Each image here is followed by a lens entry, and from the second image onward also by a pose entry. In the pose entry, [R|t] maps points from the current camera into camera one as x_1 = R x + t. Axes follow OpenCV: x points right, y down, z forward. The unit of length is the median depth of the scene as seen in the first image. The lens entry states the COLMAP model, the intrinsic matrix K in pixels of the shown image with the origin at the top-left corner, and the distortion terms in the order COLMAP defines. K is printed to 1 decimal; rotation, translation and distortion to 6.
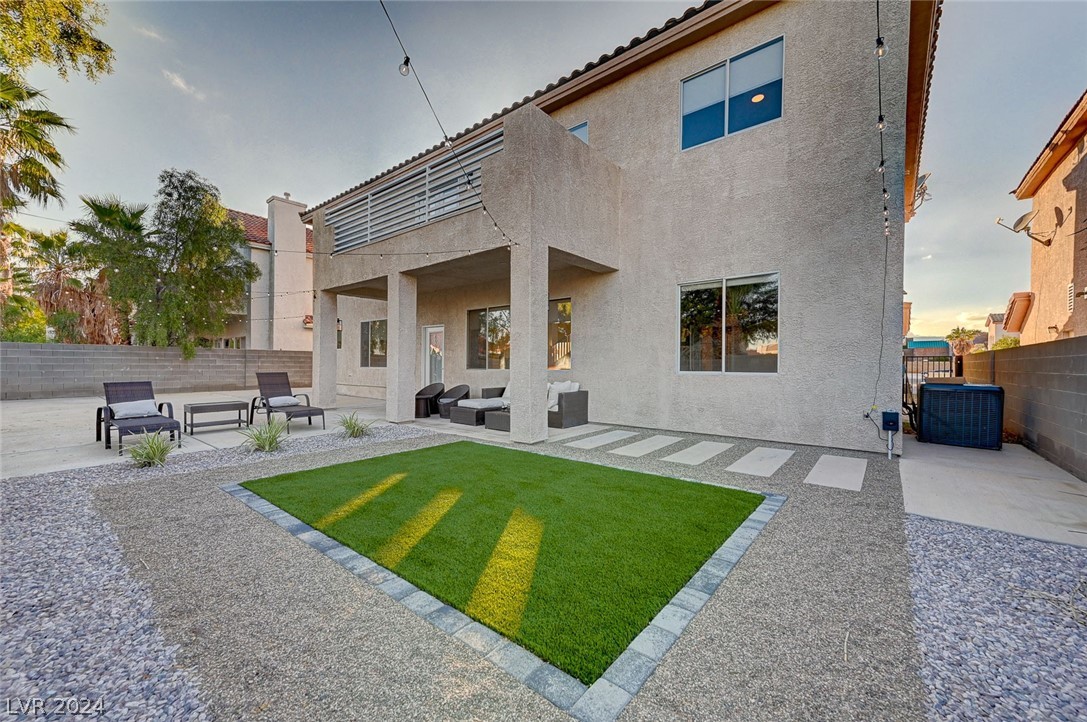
lens RADIAL K [[430.2, 0, 541.0], [0, 430.2, 356.8], [0, 0, 1]] dist [0.018874, 0.000158]
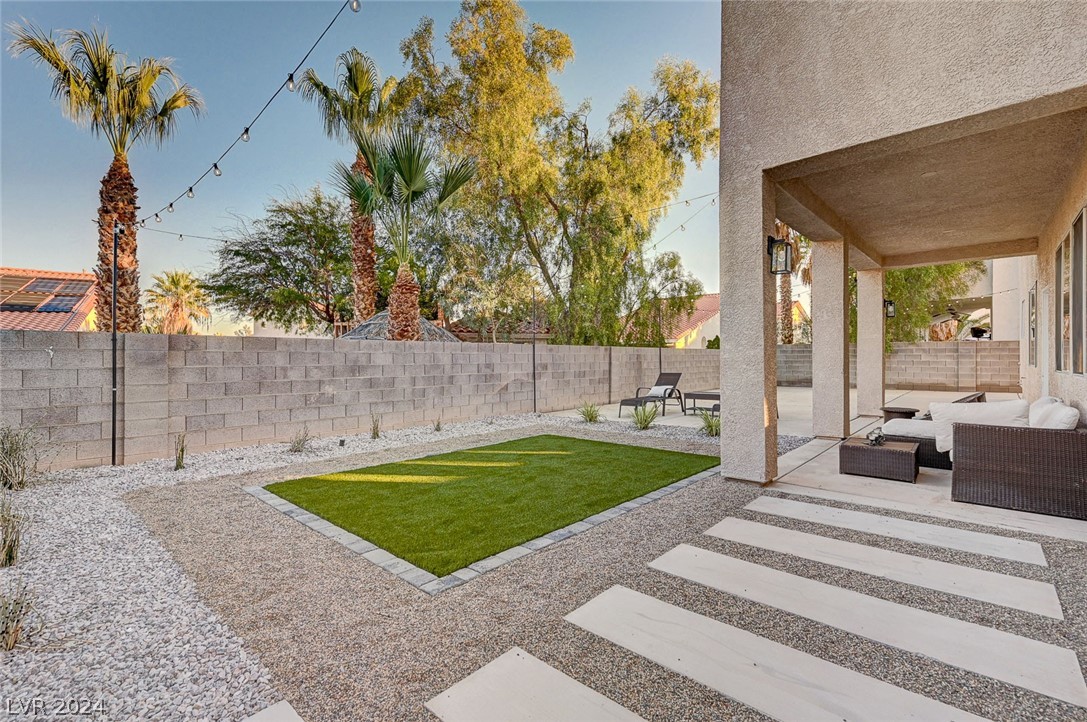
lens RADIAL K [[477.9, 0, 543.3], [0, 477.9, 361.5], [0, 0, 1]] dist [-0.001419, -0.000065]
pose [[-0.057301, 0.001914, -0.998355, 1.238874], [0.020494, 0.999790, 0.000741, 0.016416], [0.998147, -0.020418, -0.057328, 1.237323]]
